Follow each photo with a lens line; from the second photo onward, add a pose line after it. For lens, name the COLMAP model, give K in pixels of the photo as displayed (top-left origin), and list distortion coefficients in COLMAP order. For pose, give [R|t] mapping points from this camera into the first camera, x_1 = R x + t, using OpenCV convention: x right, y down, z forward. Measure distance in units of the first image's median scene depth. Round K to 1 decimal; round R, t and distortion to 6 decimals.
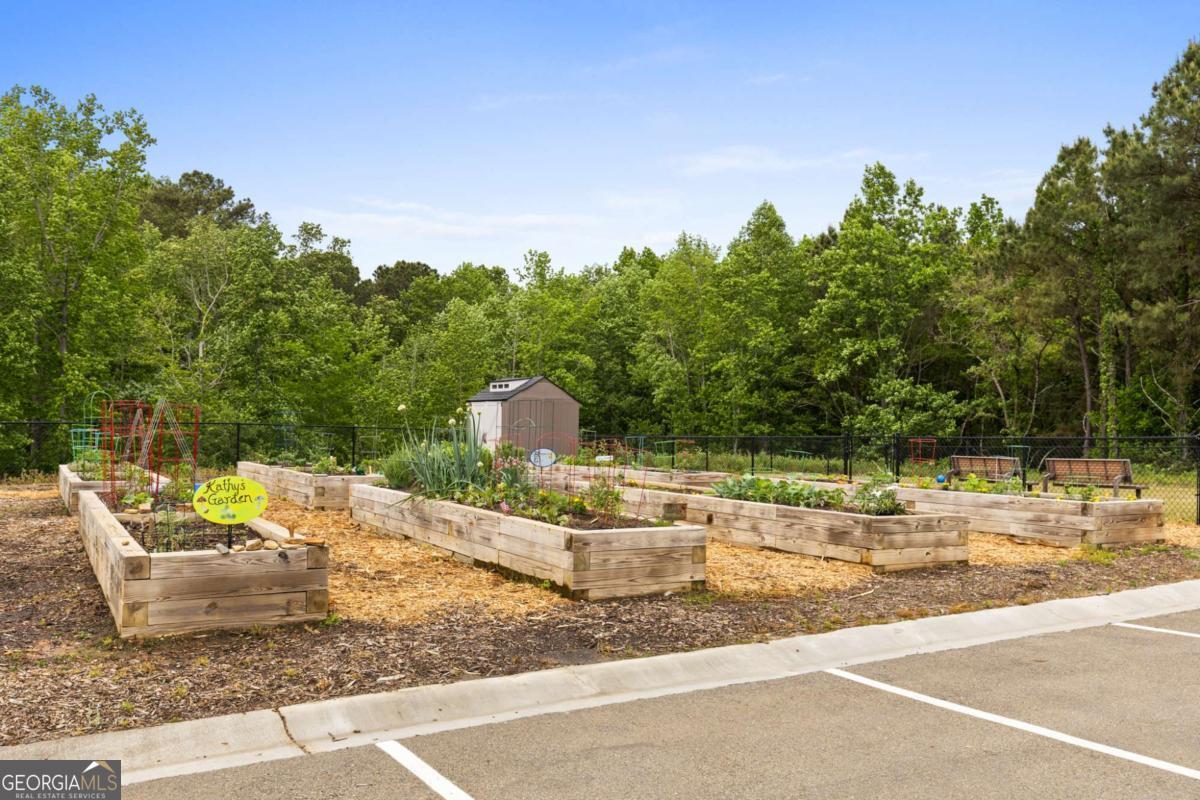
lens RADIAL K [[1035.6, 0, 600.0], [0, 1035.6, 400.0], [0, 0, 1]] dist [0.005151, 0.001576]
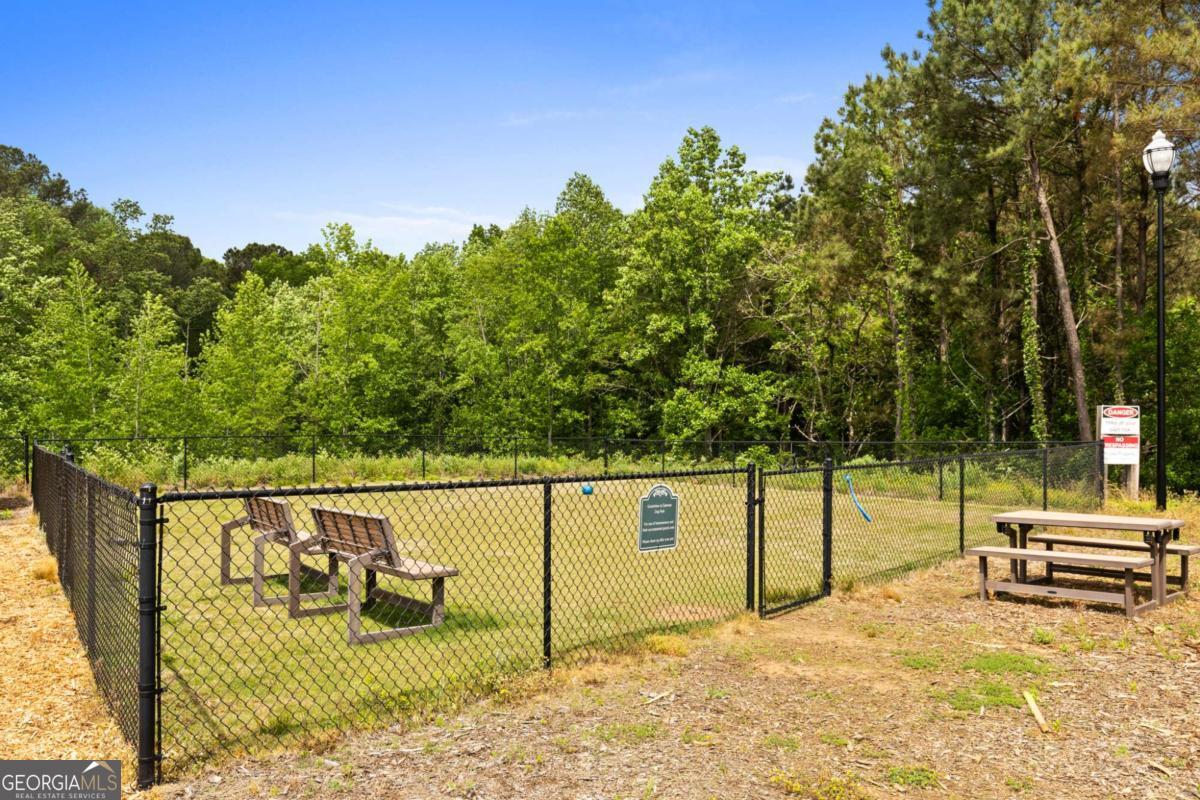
lens RADIAL K [[977.3, 0, 600.0], [0, 977.3, 400.0], [0, 0, 1]] dist [0.002269, -0.108278]
pose [[0.998774, -0.009300, 0.048611, 0.140215], [0.008725, 0.999890, 0.012017, 0.003287], [-0.048717, -0.011578, 0.998745, 0.154023]]
